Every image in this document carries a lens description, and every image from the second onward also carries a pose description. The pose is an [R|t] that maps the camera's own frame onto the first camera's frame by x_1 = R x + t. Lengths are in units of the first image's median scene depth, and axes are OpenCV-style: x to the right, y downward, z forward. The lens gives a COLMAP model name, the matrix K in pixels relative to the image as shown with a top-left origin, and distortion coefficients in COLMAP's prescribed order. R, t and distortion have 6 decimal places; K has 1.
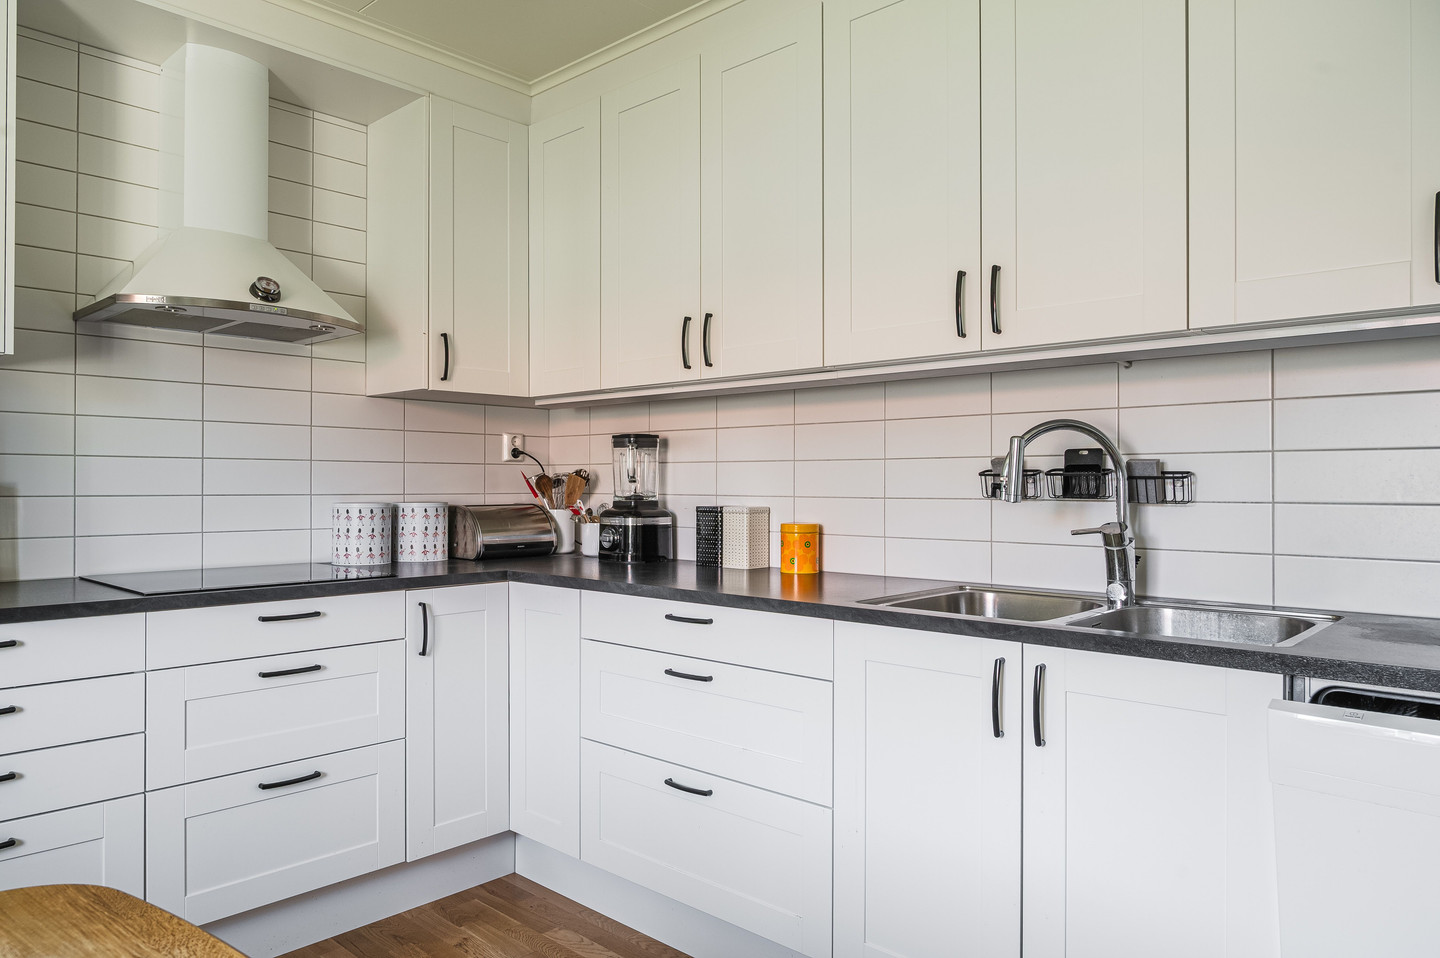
lens RADIAL K [[959.0, 0, 720.0], [0, 959.0, 479.0], [0, 0, 1]] dist [-0.003018, -0.001813]
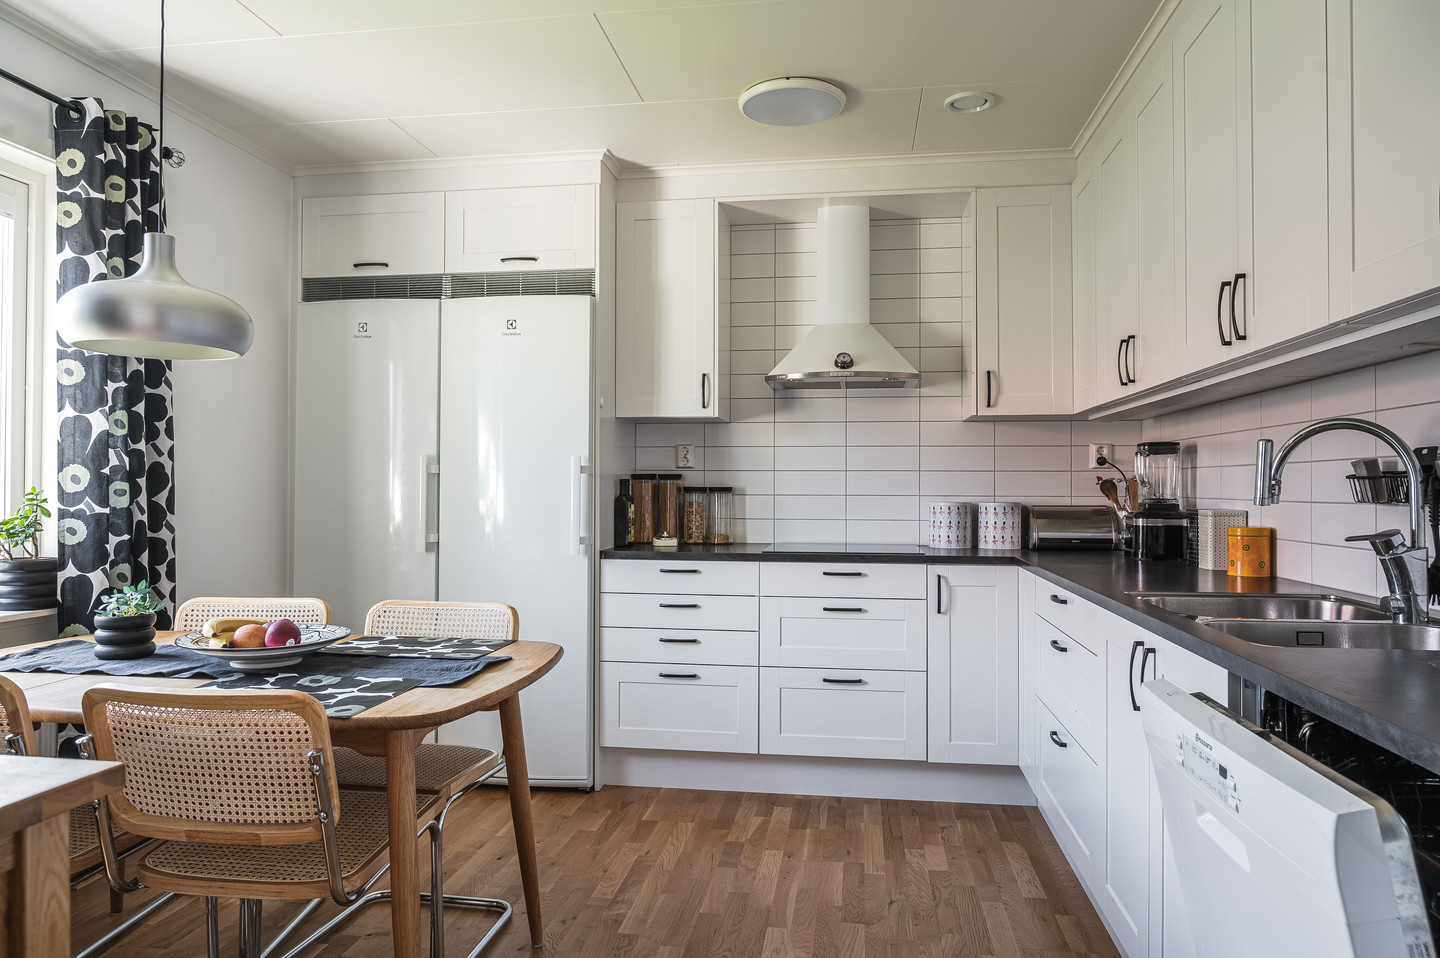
lens RADIAL K [[959.0, 0, 720.0], [0, 959.0, 479.0], [0, 0, 1]] dist [-0.003018, -0.001813]
pose [[0.569642, -0.008120, -0.821853, 0.560080], [0.003647, 0.999966, -0.007352, 0.001295], [0.821885, 0.001190, 0.569652, -0.028928]]
